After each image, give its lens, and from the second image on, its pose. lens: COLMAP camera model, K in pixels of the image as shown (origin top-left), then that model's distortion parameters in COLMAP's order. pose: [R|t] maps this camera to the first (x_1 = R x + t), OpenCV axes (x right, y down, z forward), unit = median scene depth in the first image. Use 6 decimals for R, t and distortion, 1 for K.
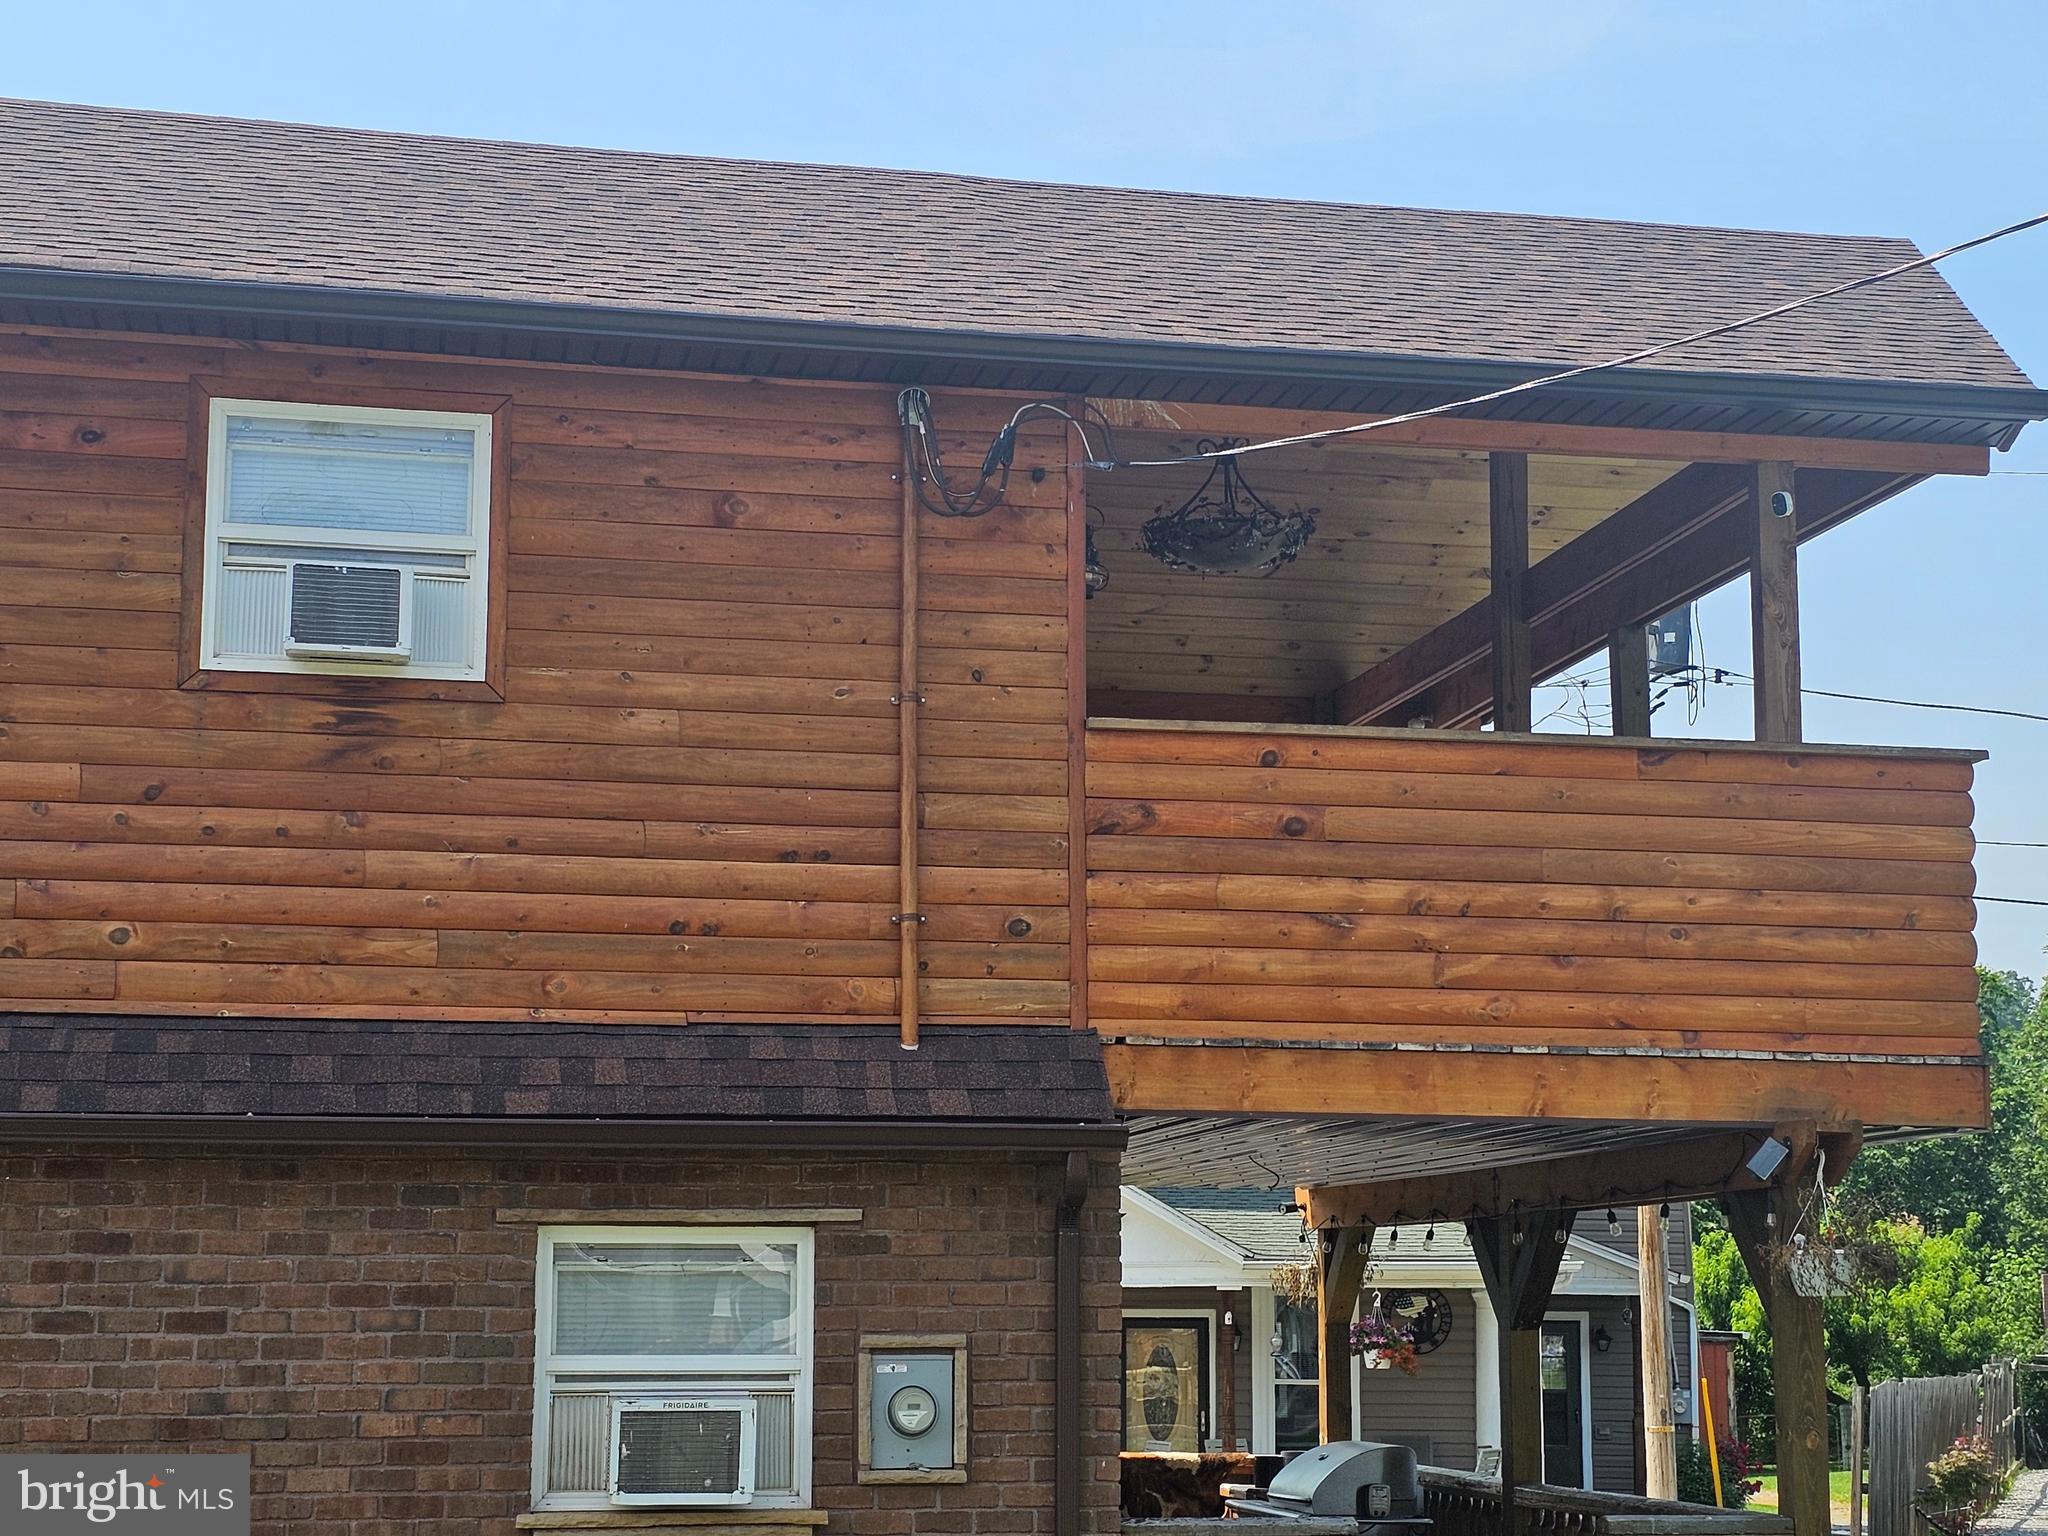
lens RADIAL K [[3439.4, 0, 1032.8], [0, 3439.4, 778.3], [0, 0, 1]] dist [0.125759, 0.000000]
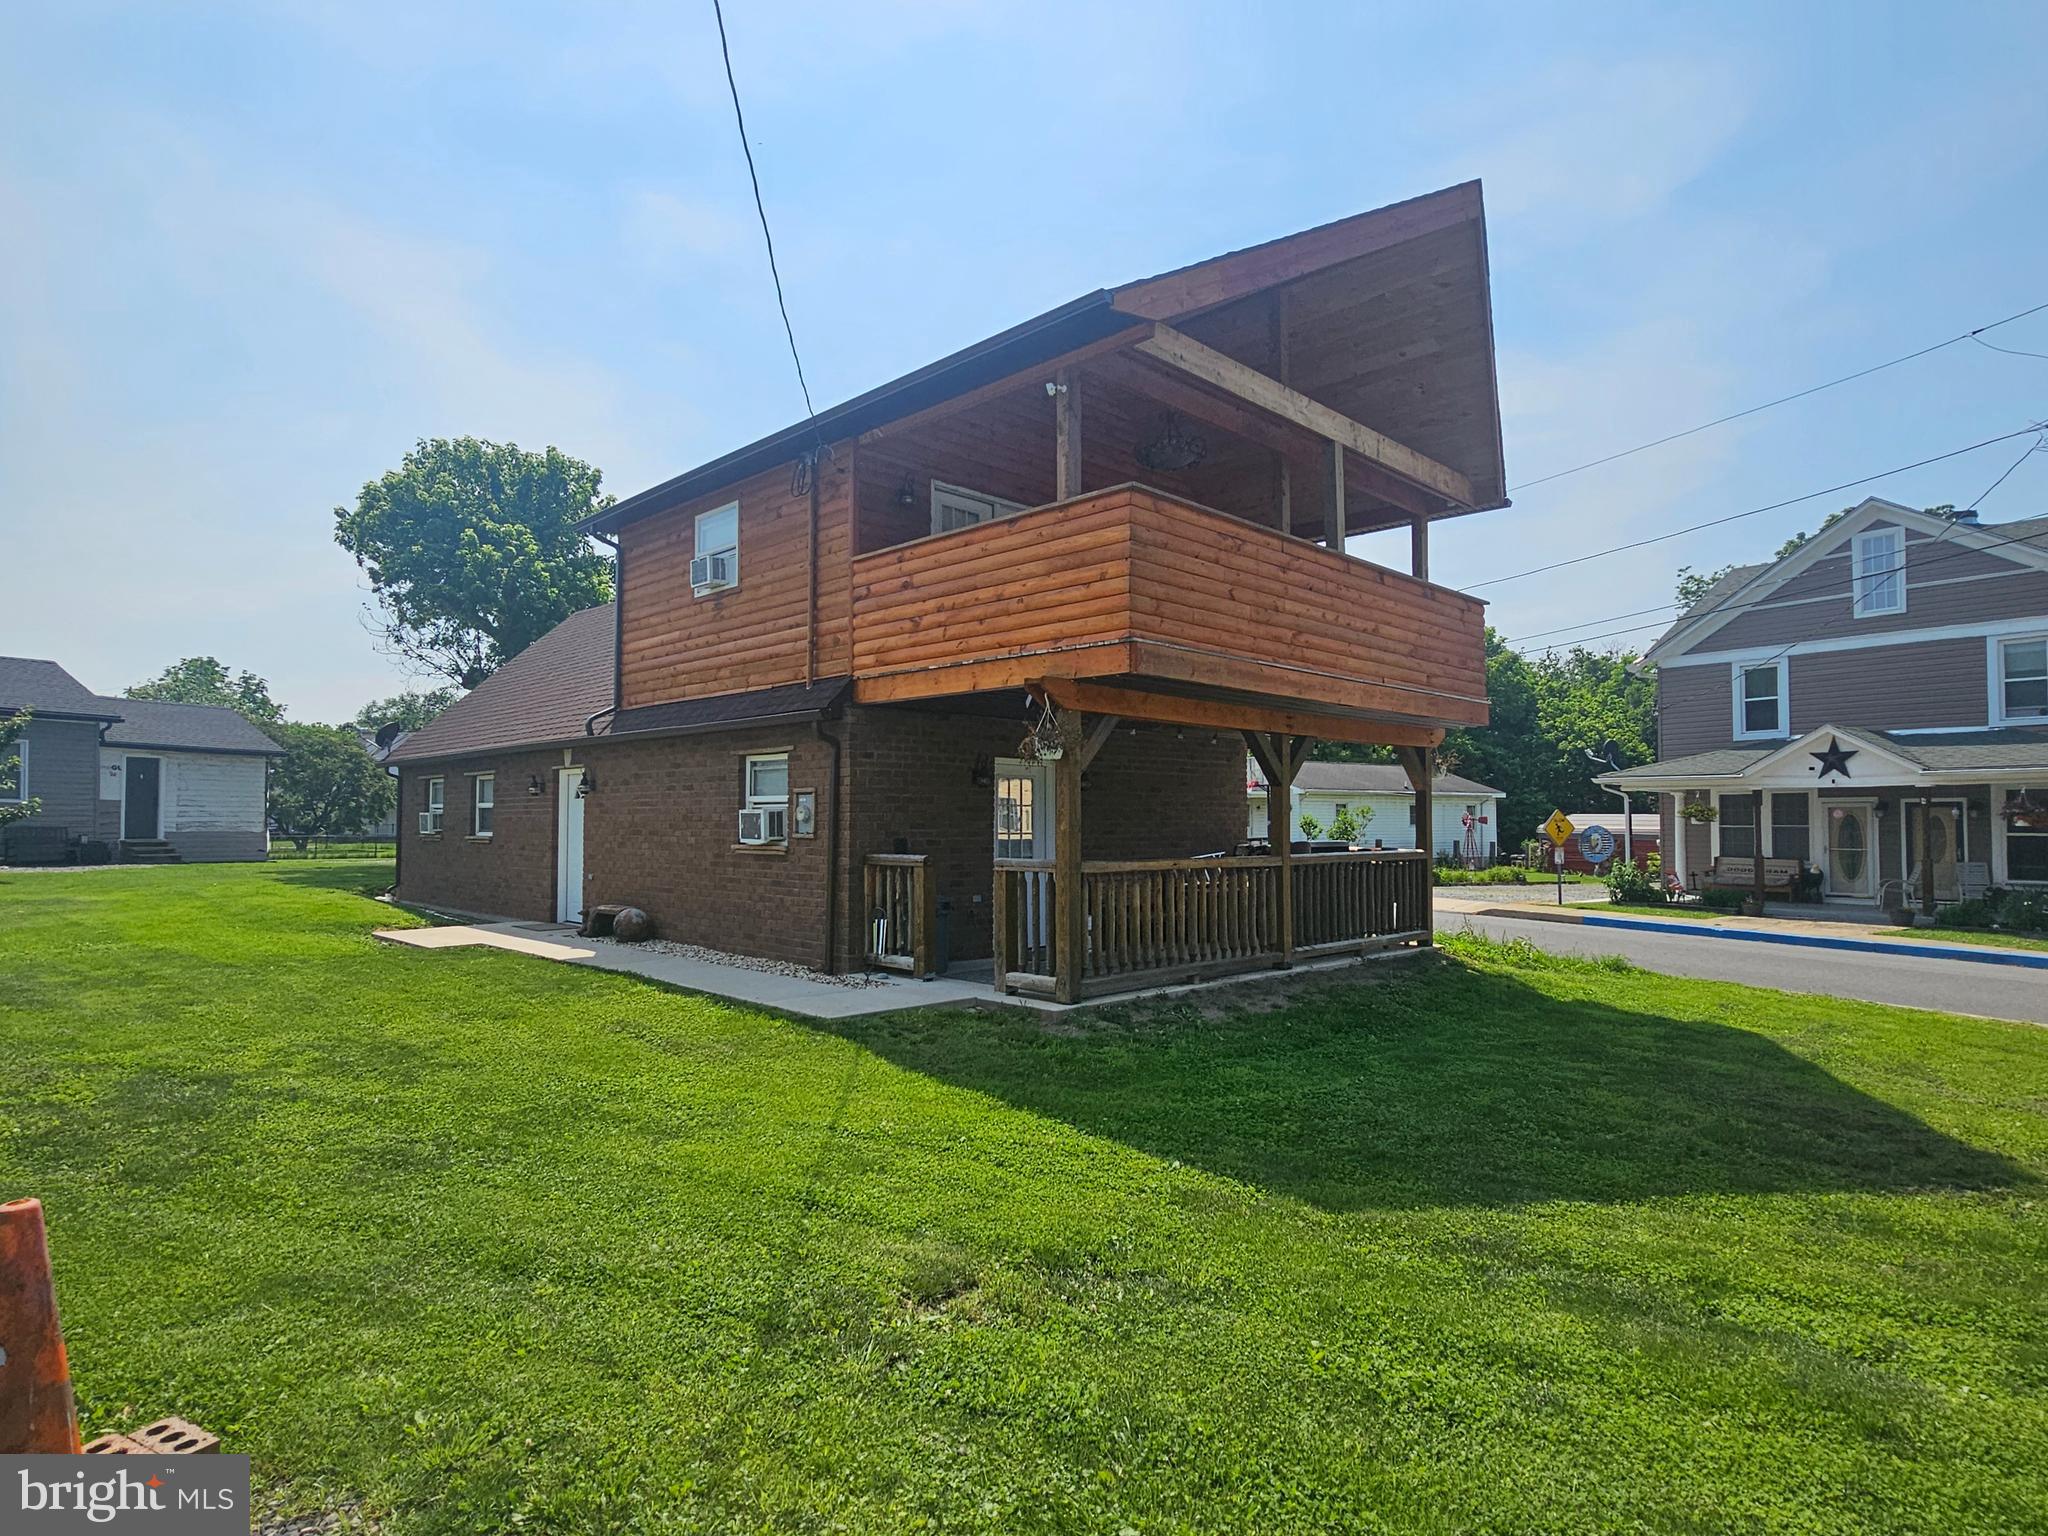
lens RADIAL K [[1122.7, 0, 1016.3], [0, 1122.7, 768.5], [0, 0, 1]] dist [-0.004558, 0.001977]
pose [[0.548903, -0.039934, -0.834932, 0.811059], [0.129118, 0.990920, 0.037490, 0.128625], [0.825853, -0.128384, 0.549075, 0.614825]]
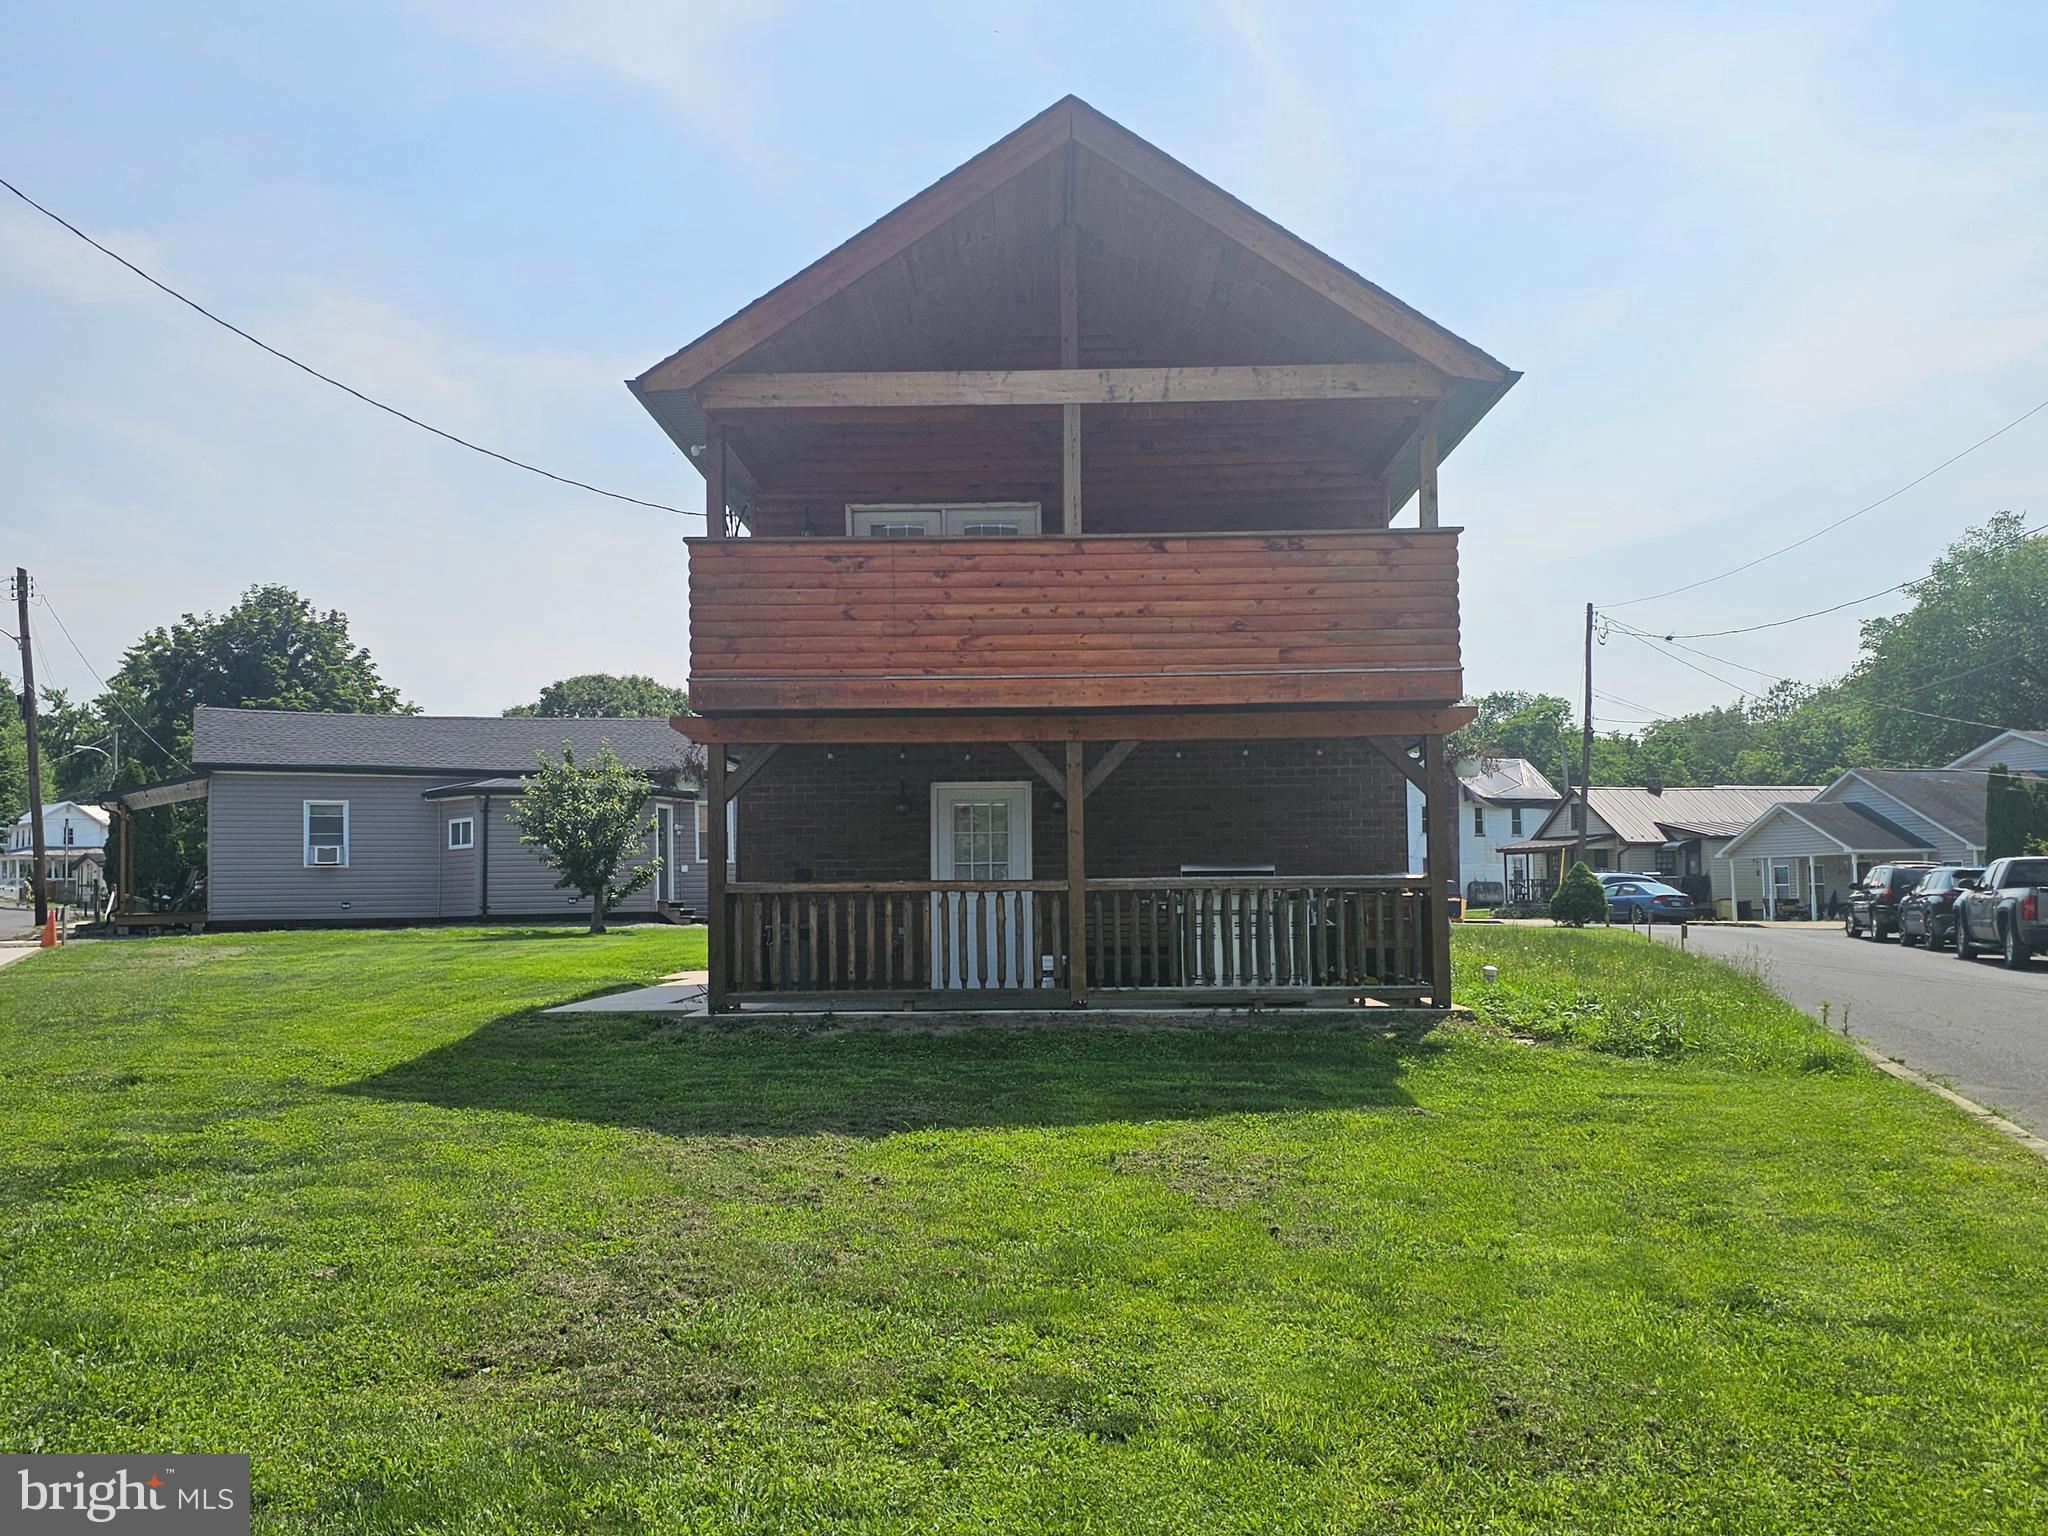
lens RADIAL K [[1929.0, 0, 1014.5], [0, 1929.0, 772.3], [0, 0, 1]] dist [0.140101, 0.000000]
pose [[-0.215616, -0.061598, -0.974533, 1.498864], [0.162521, 0.981825, -0.098017, 0.308720], [0.962859, -0.179516, -0.201686, 1.511061]]
